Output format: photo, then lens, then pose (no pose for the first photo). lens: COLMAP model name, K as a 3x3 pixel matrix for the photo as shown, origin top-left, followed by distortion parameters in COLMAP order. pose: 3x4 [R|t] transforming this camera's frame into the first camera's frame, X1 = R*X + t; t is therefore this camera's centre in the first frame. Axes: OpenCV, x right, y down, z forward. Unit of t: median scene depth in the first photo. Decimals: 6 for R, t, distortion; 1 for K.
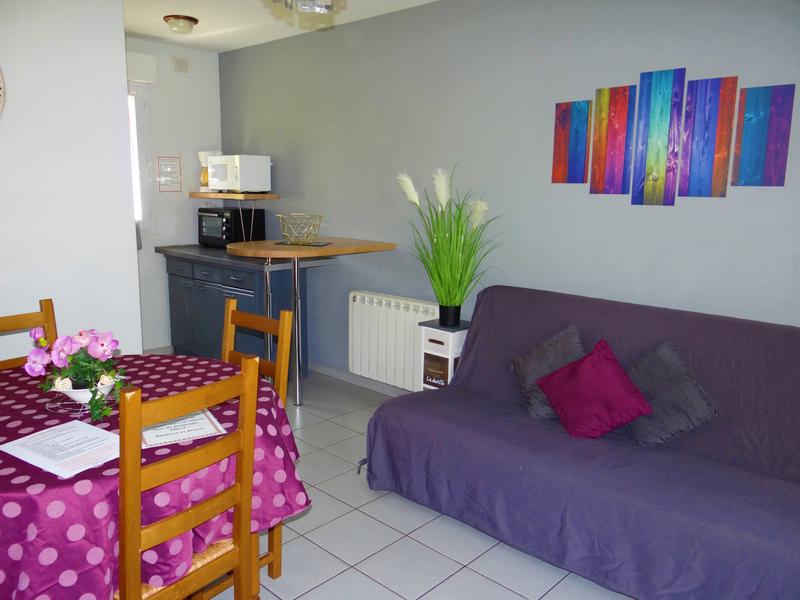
lens RADIAL K [[626.8, 0, 401.5], [0, 626.8, 299.3], [0, 0, 1]] dist [-0.012353, 0.001545]
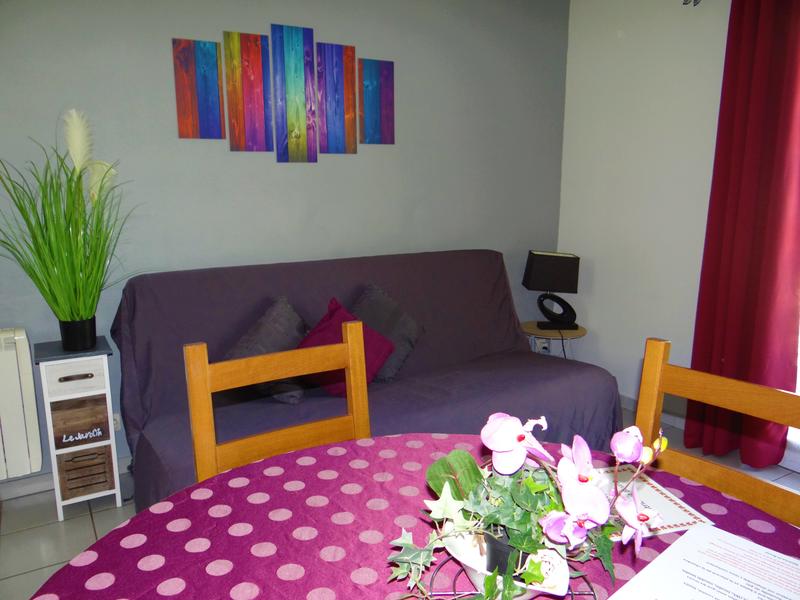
lens RADIAL K [[626.8, 0, 401.4], [0, 626.8, 299.5], [0, 0, 1]] dist [-0.012353, 0.001545]
pose [[0.270934, -0.201432, 0.941286, -0.551586], [0.178646, 0.971395, 0.156454, -0.064974], [-0.945875, 0.125768, 0.299169, 0.574927]]
